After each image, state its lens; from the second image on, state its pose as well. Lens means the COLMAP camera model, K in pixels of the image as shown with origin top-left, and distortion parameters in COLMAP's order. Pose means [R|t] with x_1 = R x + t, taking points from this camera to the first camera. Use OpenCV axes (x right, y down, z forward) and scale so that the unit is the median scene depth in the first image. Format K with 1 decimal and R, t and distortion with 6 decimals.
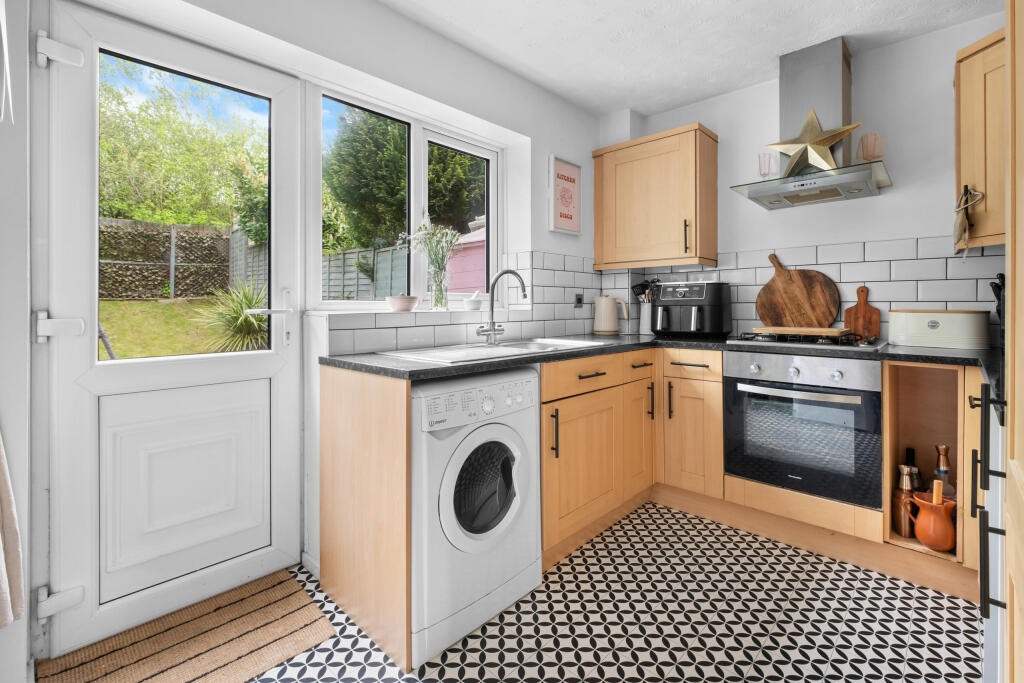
lens RADIAL K [[465.1, 0, 506.2], [0, 465.1, 298.0], [0, 0, 1]] dist [0.001093, 0.000152]
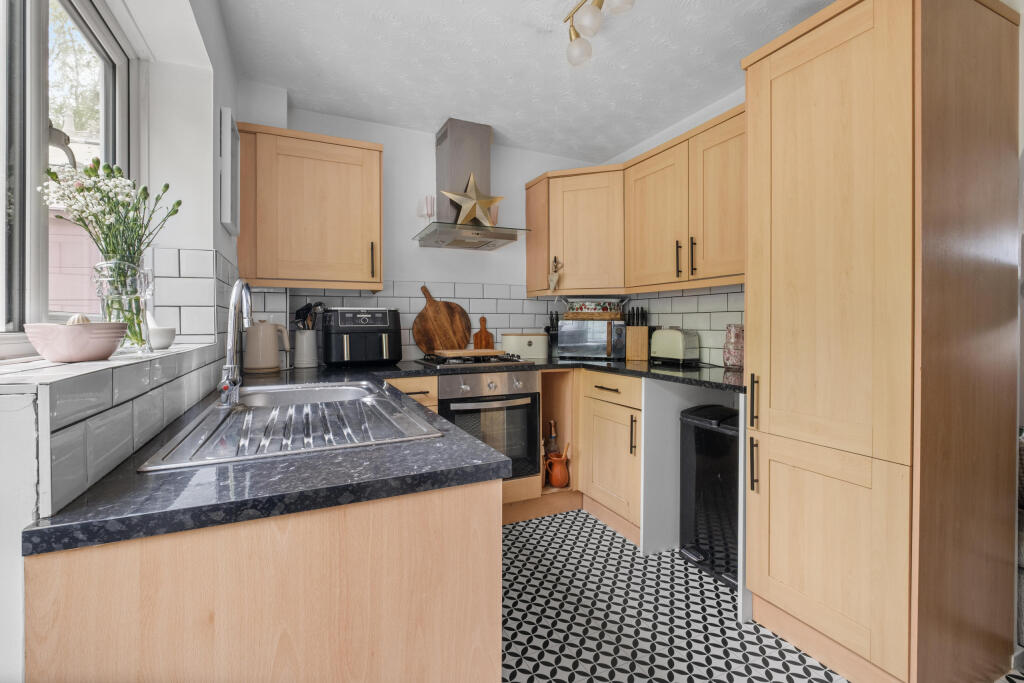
lens RADIAL K [[464.4, 0, 509.0], [0, 464.4, 324.8], [0, 0, 1]] dist [-0.000827, -0.000034]
pose [[0.369961, 0.002556, 0.929044, -0.390078], [-0.006961, 0.999976, 0.000021, -0.002156], [-0.929021, -0.006475, 0.369970, 0.395666]]
